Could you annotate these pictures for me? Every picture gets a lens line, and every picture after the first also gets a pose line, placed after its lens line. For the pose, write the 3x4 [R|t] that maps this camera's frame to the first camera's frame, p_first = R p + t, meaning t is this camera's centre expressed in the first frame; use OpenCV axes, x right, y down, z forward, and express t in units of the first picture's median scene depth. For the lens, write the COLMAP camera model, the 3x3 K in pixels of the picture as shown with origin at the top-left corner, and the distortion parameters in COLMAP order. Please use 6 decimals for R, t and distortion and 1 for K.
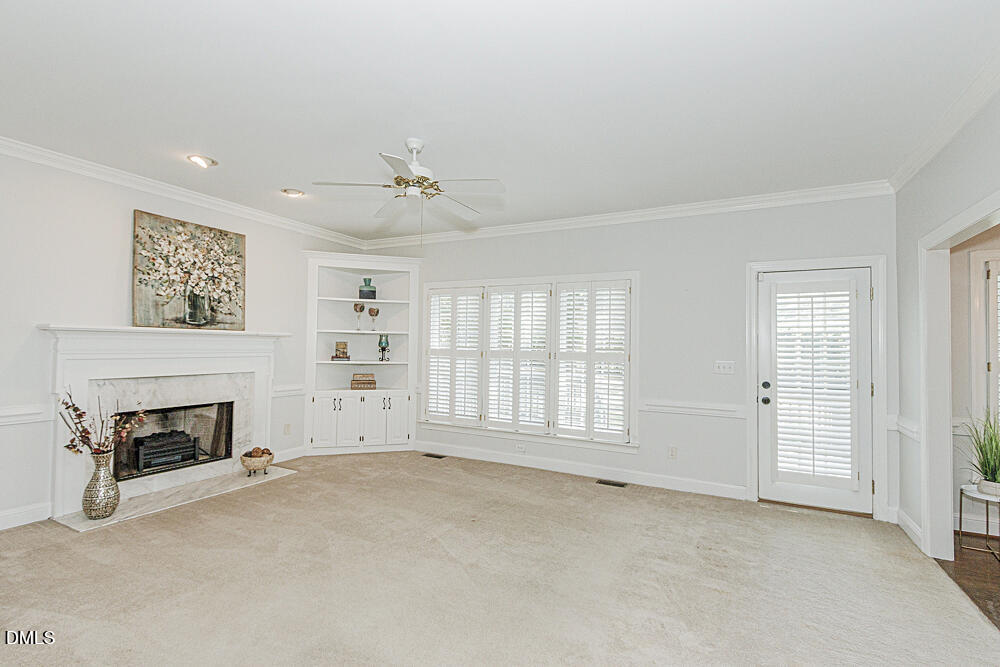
lens RADIAL K [[466.3, 0, 500.0], [0, 466.3, 333.5], [0, 0, 1]] dist [0.002416, 0.000167]
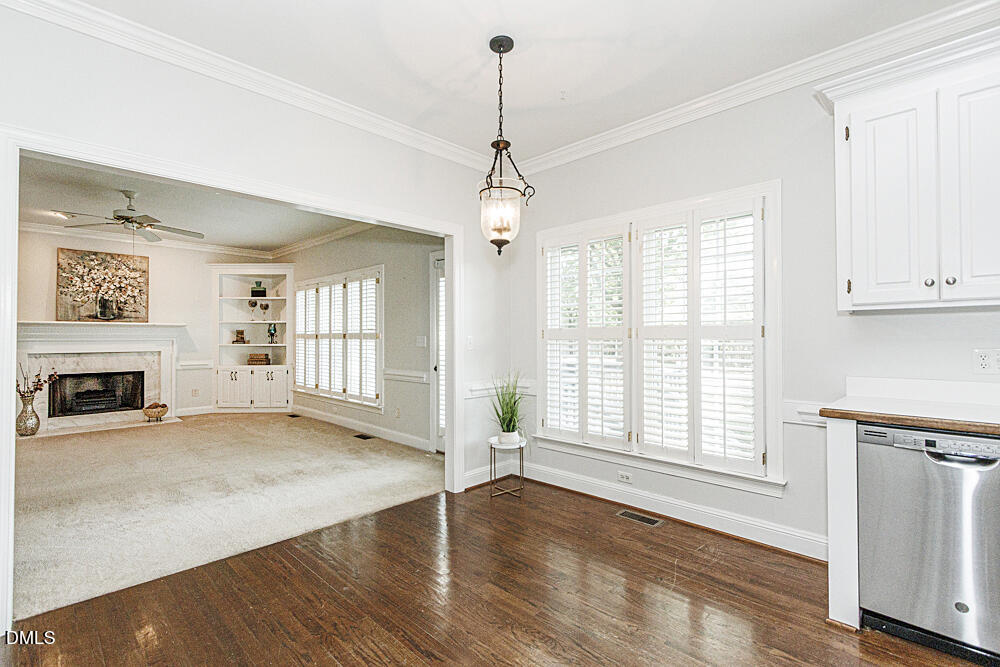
lens RADIAL K [[466.3, 0, 500.0], [0, 466.3, 333.5], [0, 0, 1]] dist [0.002416, 0.000167]
pose [[0.957524, -0.020580, -0.287618, 0.960389], [0.025440, 0.999590, 0.013168, 0.038095], [0.287229, -0.019926, 0.957655, -0.085140]]
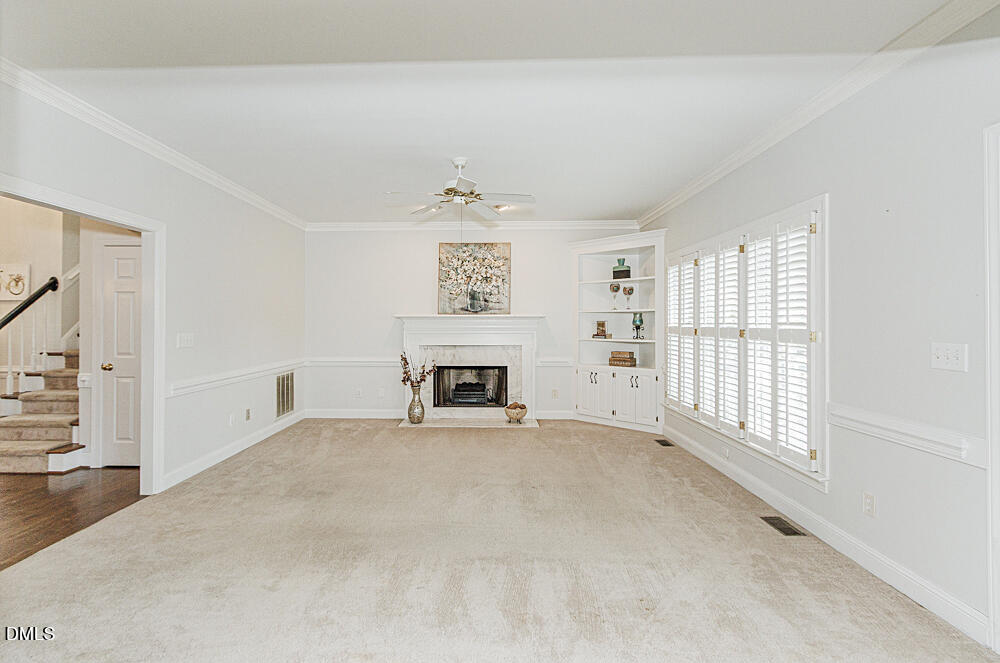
lens RADIAL K [[478.0, 0, 474.6], [0, 478.0, 321.6], [0, 0, 1]] dist [0.002605, 0.000322]
pose [[0.435828, -0.019303, -0.899823, 0.671713], [0.032671, 0.999450, -0.005616, 0.020806], [0.899437, -0.026950, 0.436219, 0.320083]]
